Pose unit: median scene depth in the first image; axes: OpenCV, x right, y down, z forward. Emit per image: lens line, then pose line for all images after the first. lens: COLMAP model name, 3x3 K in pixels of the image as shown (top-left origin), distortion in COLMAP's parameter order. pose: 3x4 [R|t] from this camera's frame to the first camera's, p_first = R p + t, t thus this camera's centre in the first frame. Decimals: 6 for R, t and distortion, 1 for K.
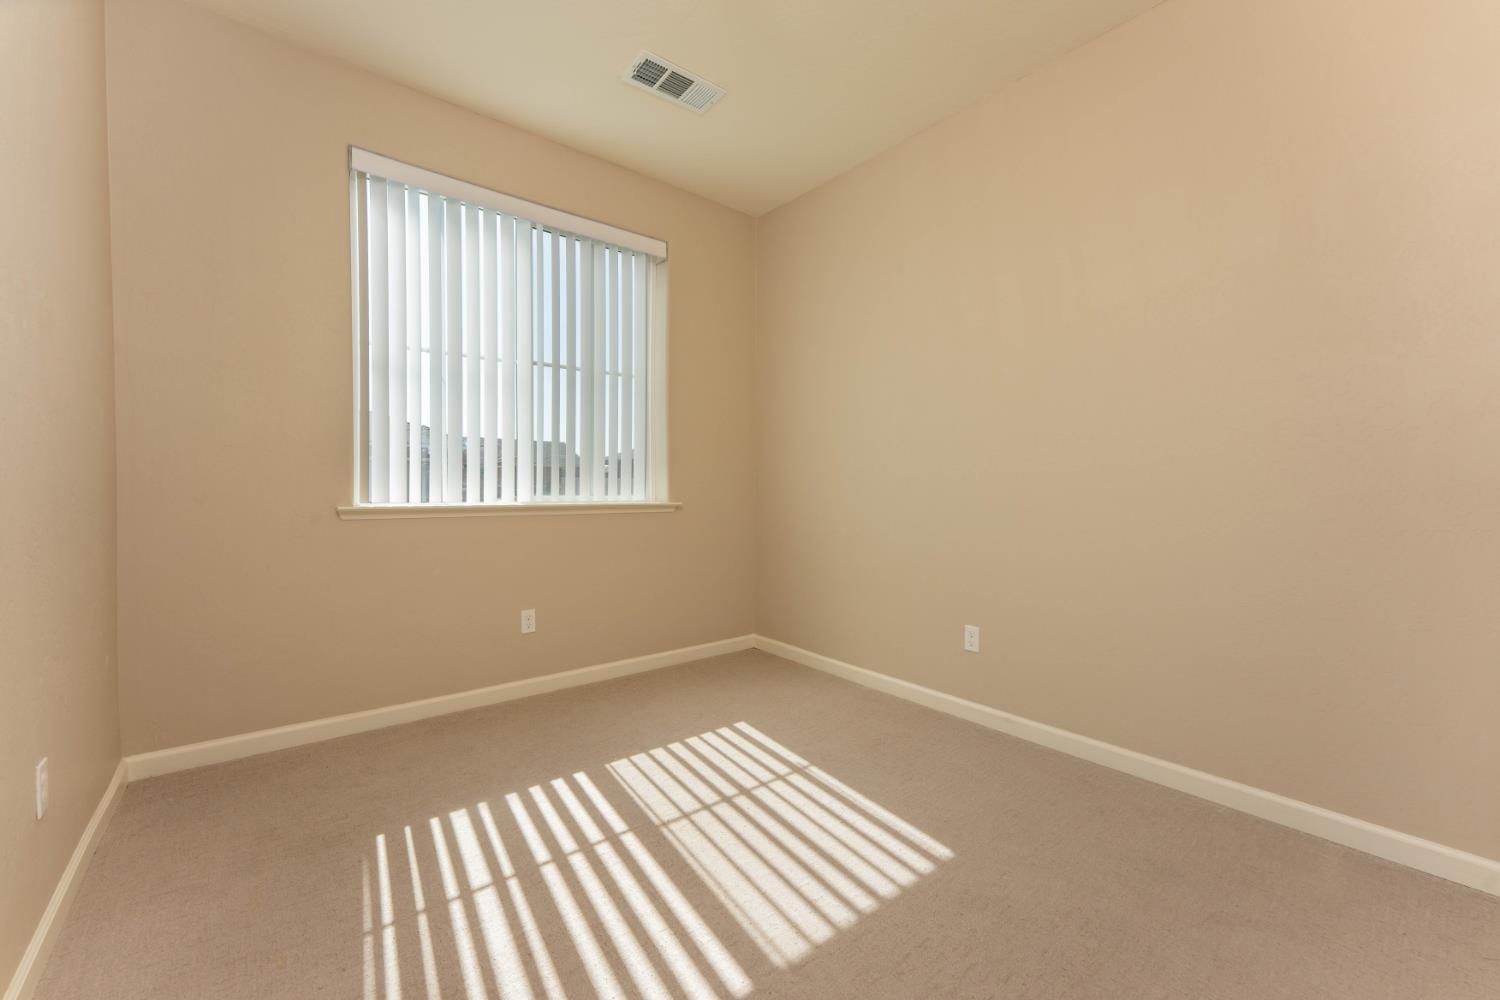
lens RADIAL K [[613.5, 0, 748.1], [0, 613.5, 497.4], [0, 0, 1]] dist [-0.000918, -0.000506]
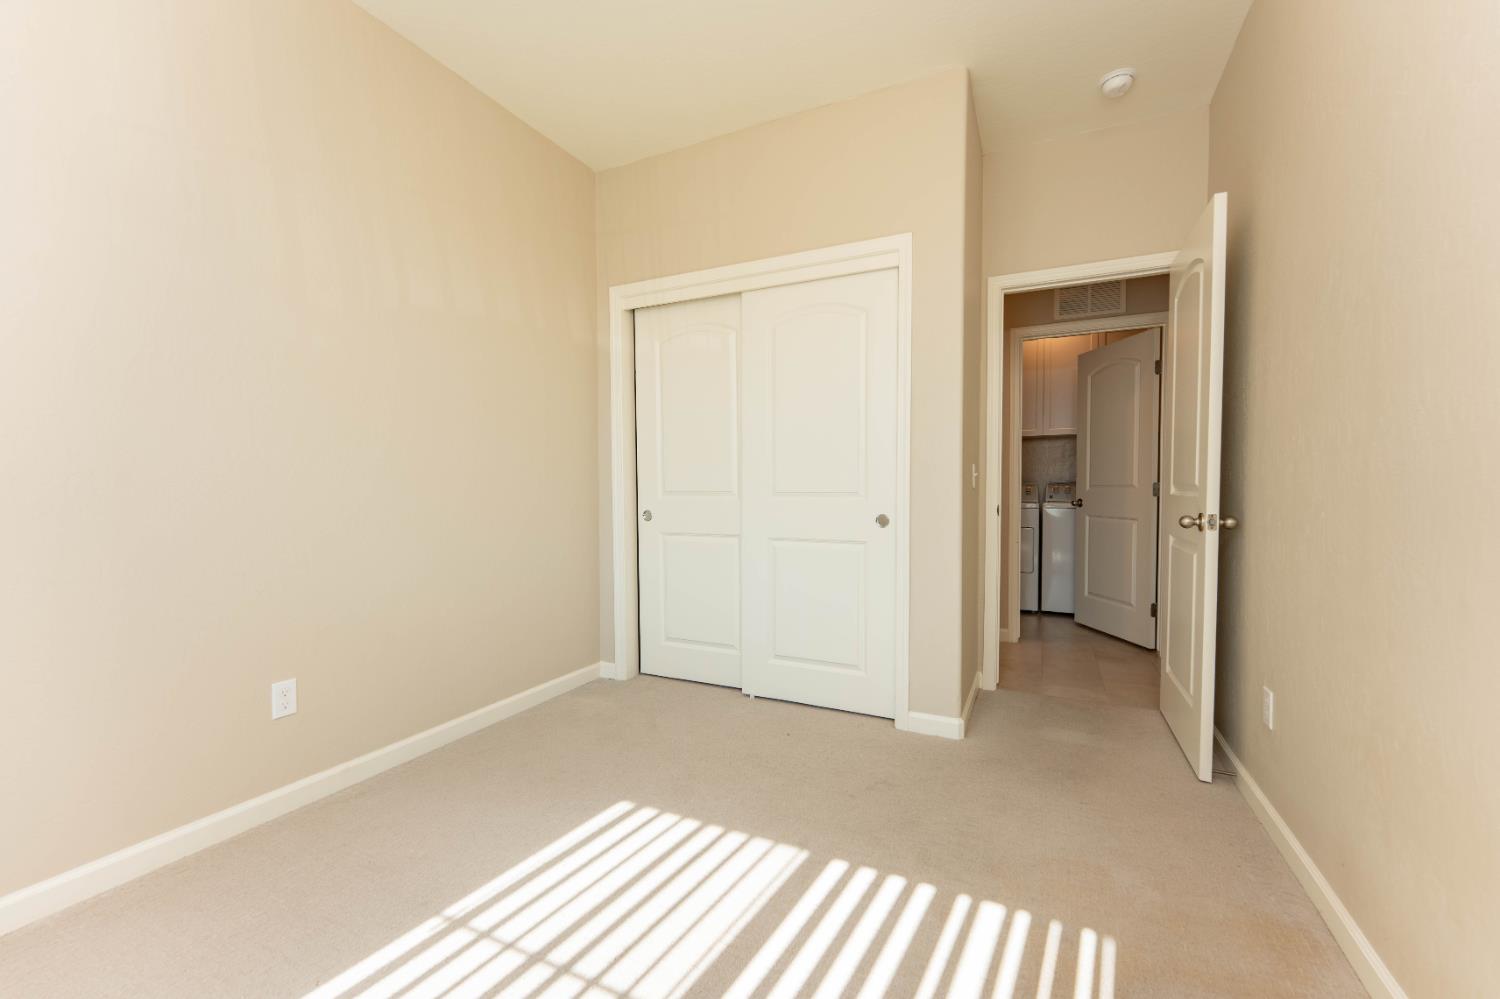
lens RADIAL K [[613.5, 0, 752.7], [0, 613.5, 492.7], [0, 0, 1]] dist [-0.000918, -0.000506]
pose [[-0.446594, -0.011388, 0.894664, -0.701638], [0.009949, 0.999794, 0.017693, -0.026784], [-0.894681, 0.016802, -0.446389, 1.098879]]
